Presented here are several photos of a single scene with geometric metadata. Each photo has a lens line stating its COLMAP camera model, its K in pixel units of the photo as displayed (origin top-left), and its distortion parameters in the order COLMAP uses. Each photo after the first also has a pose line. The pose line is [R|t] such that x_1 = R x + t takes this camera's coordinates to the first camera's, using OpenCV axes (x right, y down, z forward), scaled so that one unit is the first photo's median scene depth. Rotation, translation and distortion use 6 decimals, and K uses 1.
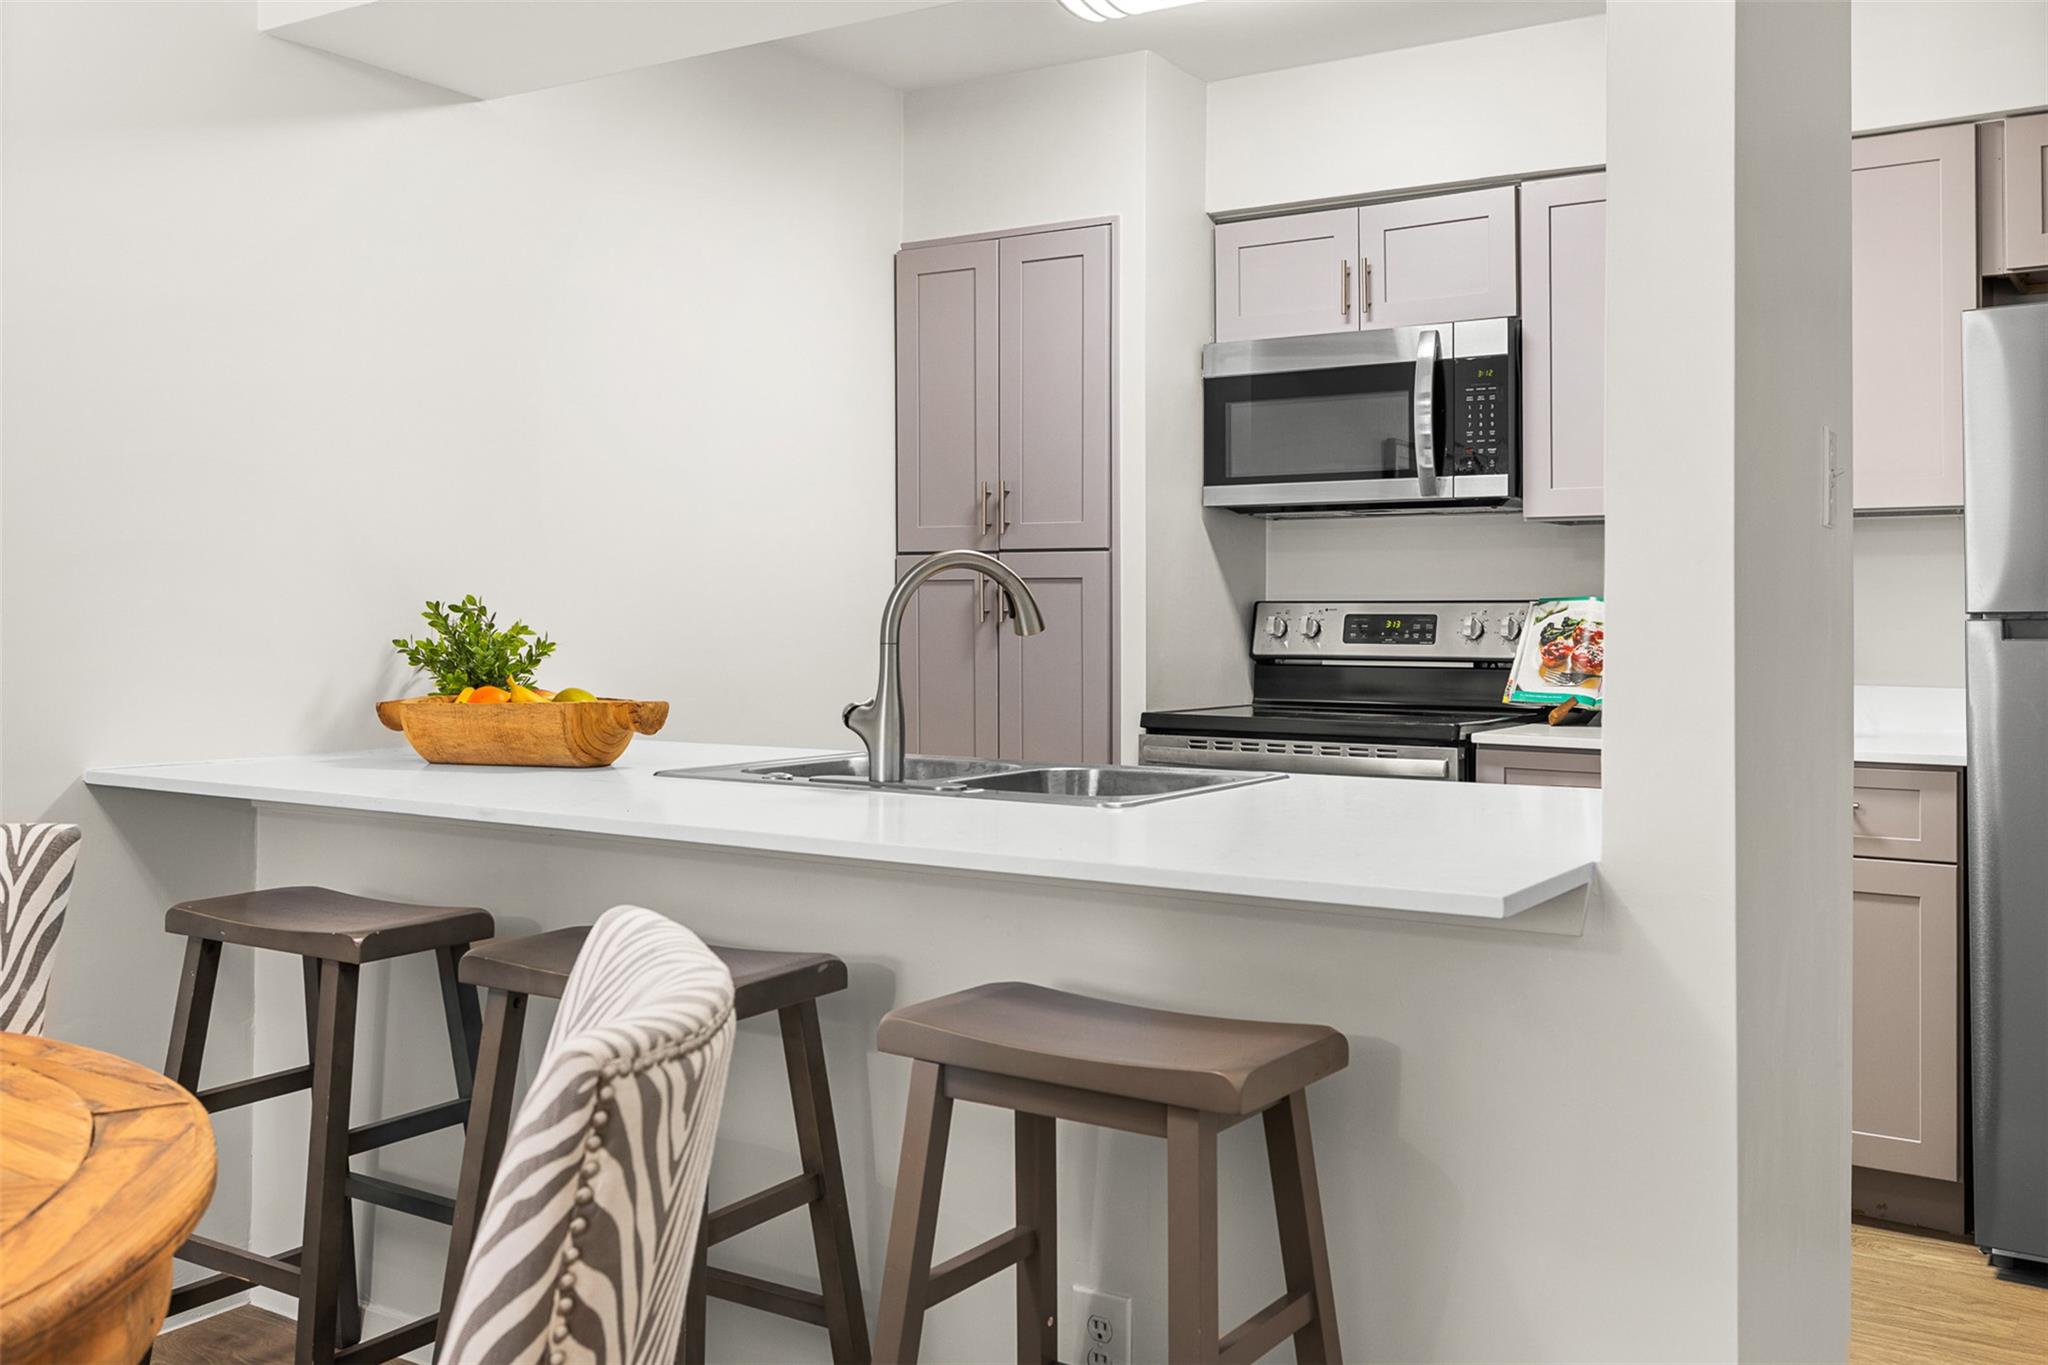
lens RADIAL K [[1860.2, 0, 976.4], [0, 1860.2, 589.0], [0, 0, 1]] dist [-0.010346, -0.017686]
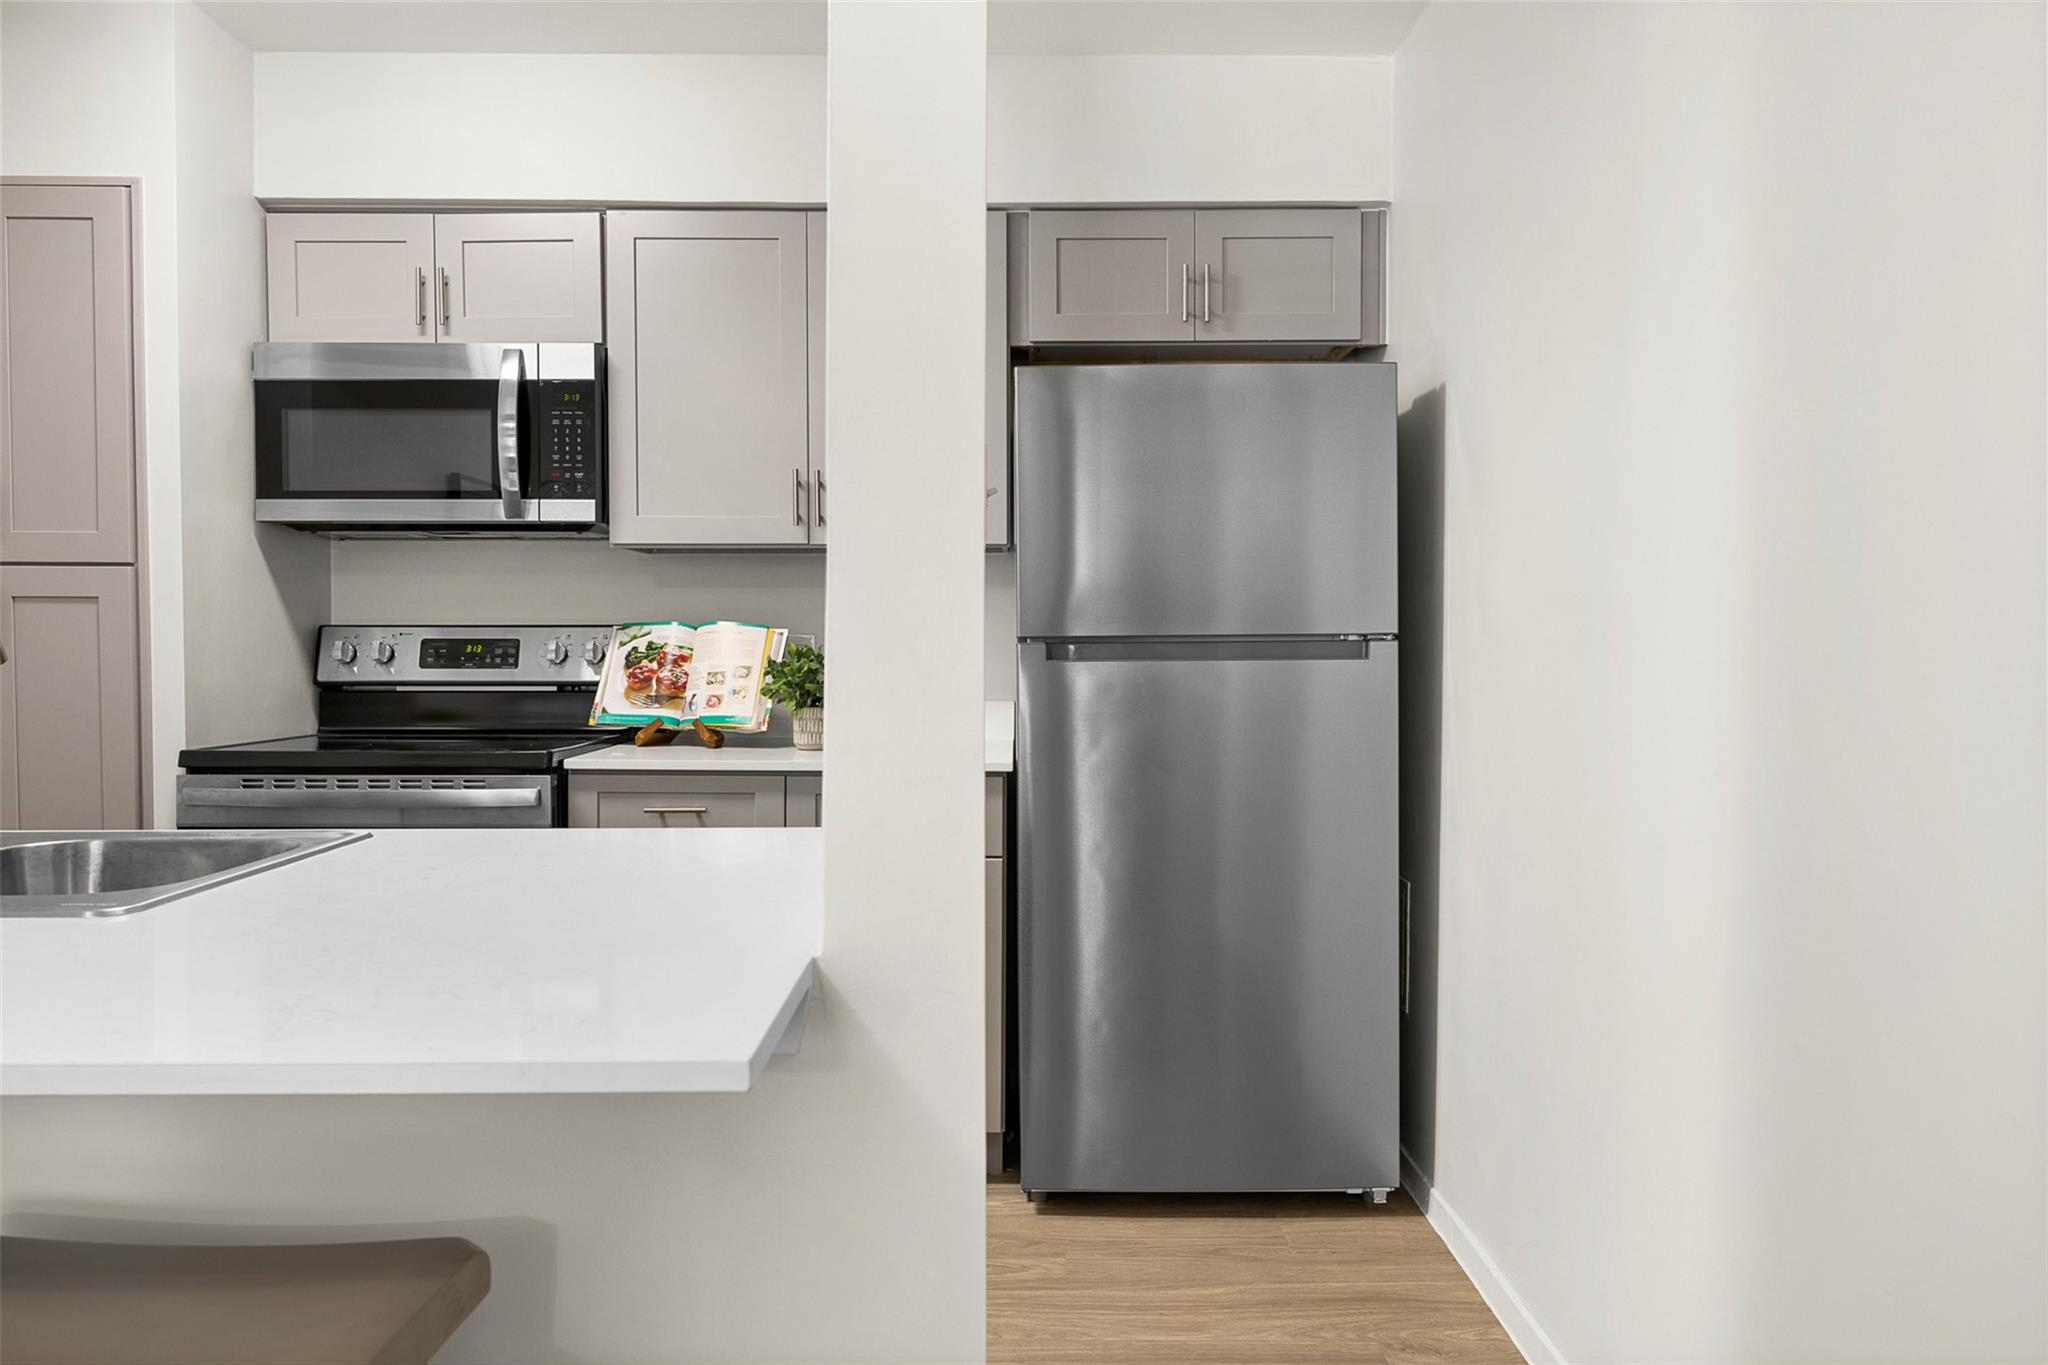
lens RADIAL K [[1461.1, 0, 1028.5], [0, 1461.1, 670.2], [0, 0, 1]] dist [0.009790, -0.001858]
pose [[0.823115, -0.014439, 0.567692, 0.026735], [-0.006109, 0.999394, 0.034276, 0.002014], [-0.567842, -0.031681, 0.822527, 0.204525]]
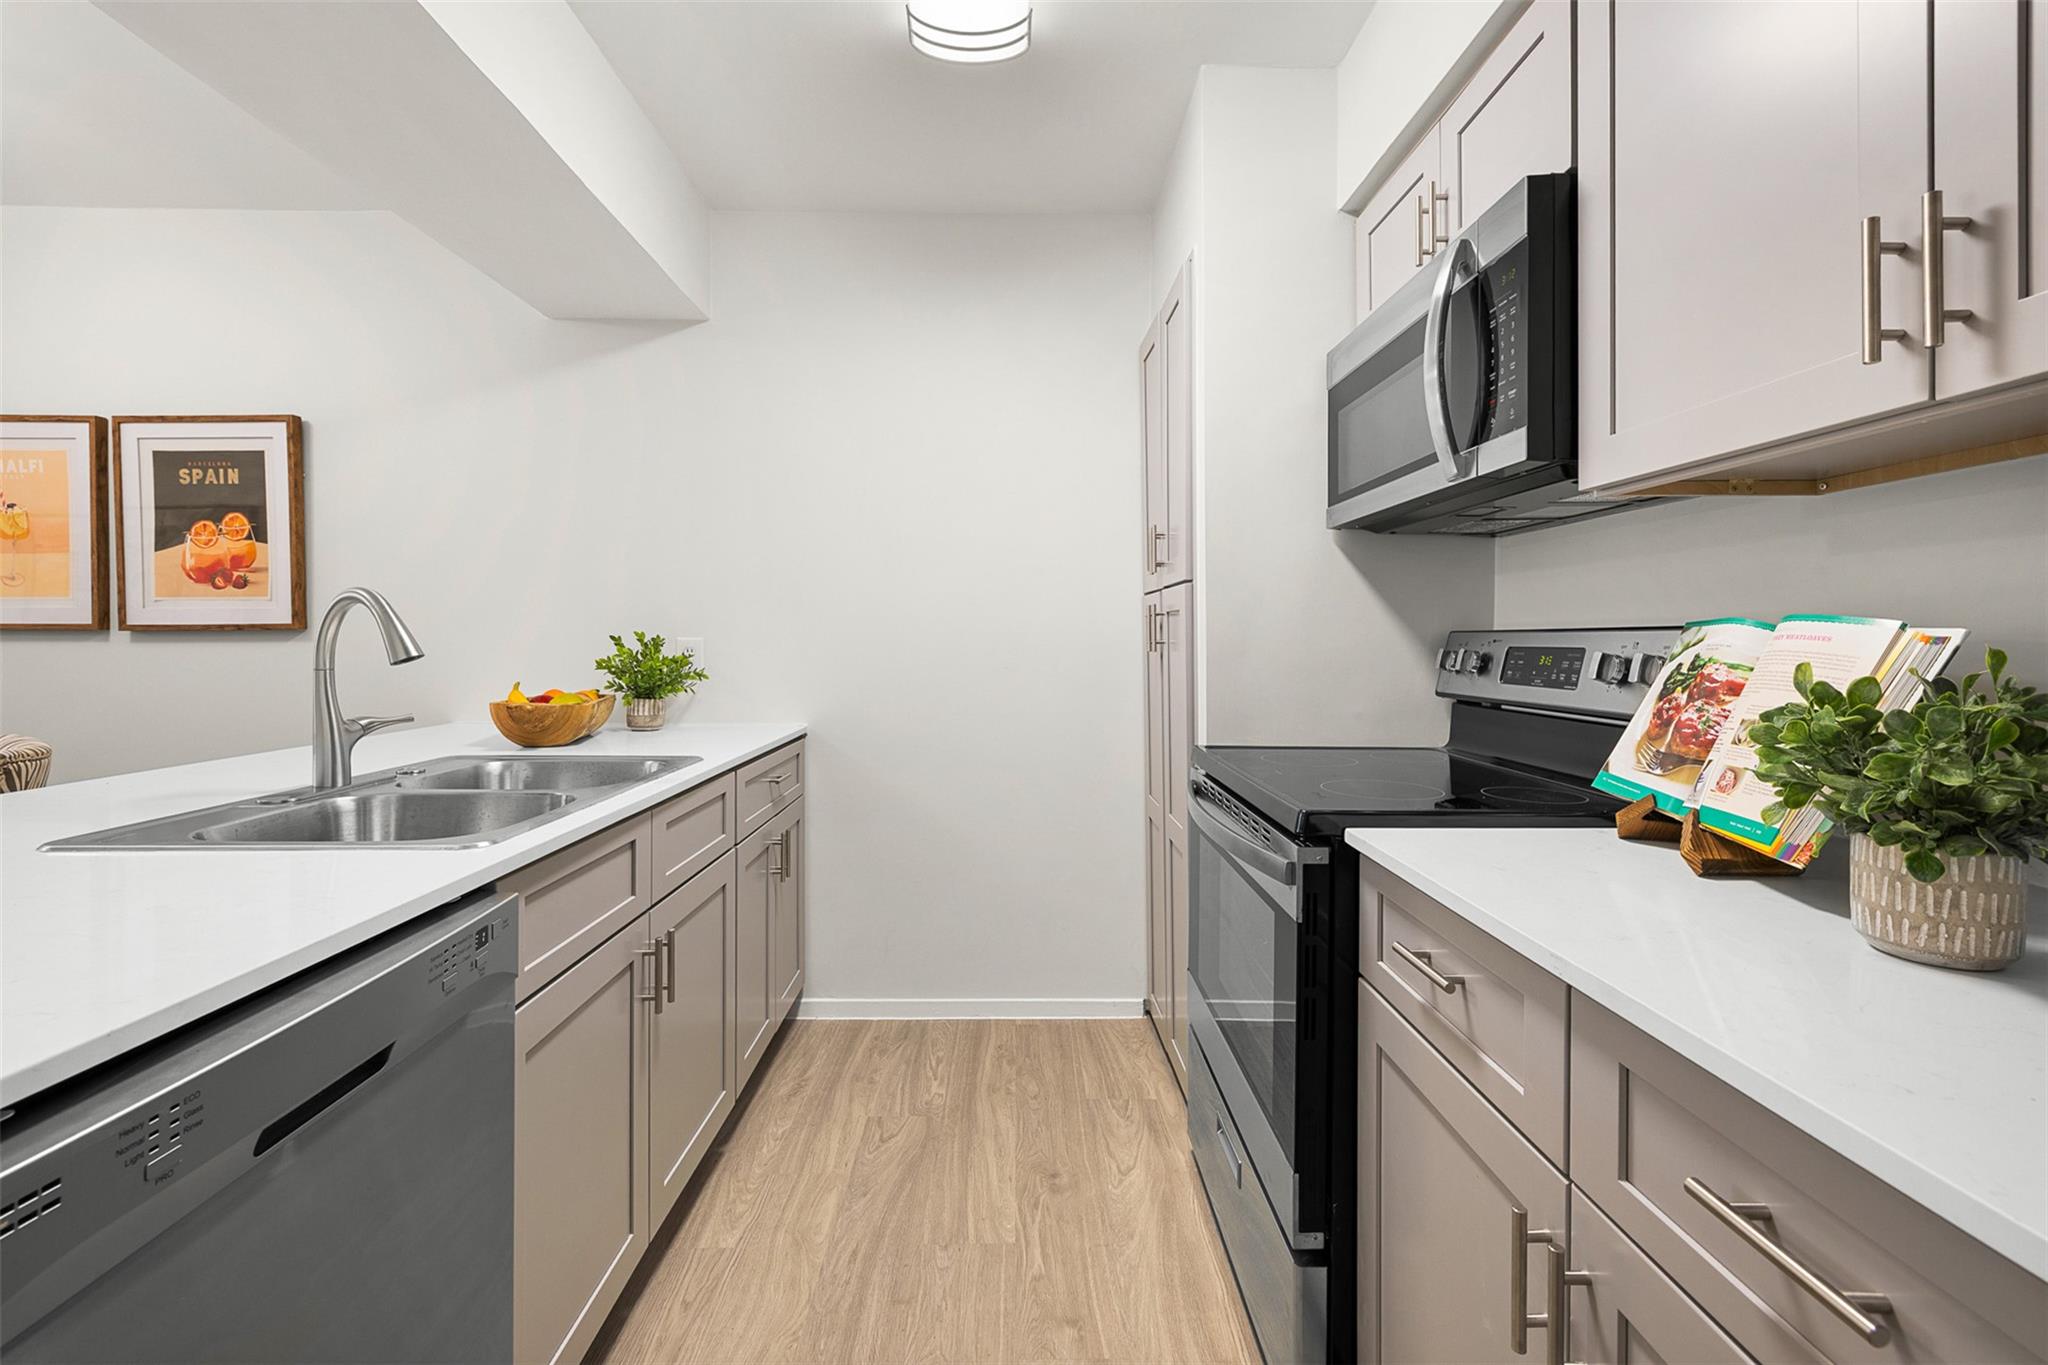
lens RADIAL K [[870.2, 0, 1025.4], [0, 870.2, 649.5], [0, 0, 1]] dist [0.001131, 0.000753]
pose [[0.570505, 0.008300, -0.821252, 0.419825], [0.009177, 0.999822, 0.016480, 0.007320], [0.821243, -0.016938, 0.570328, 0.671610]]
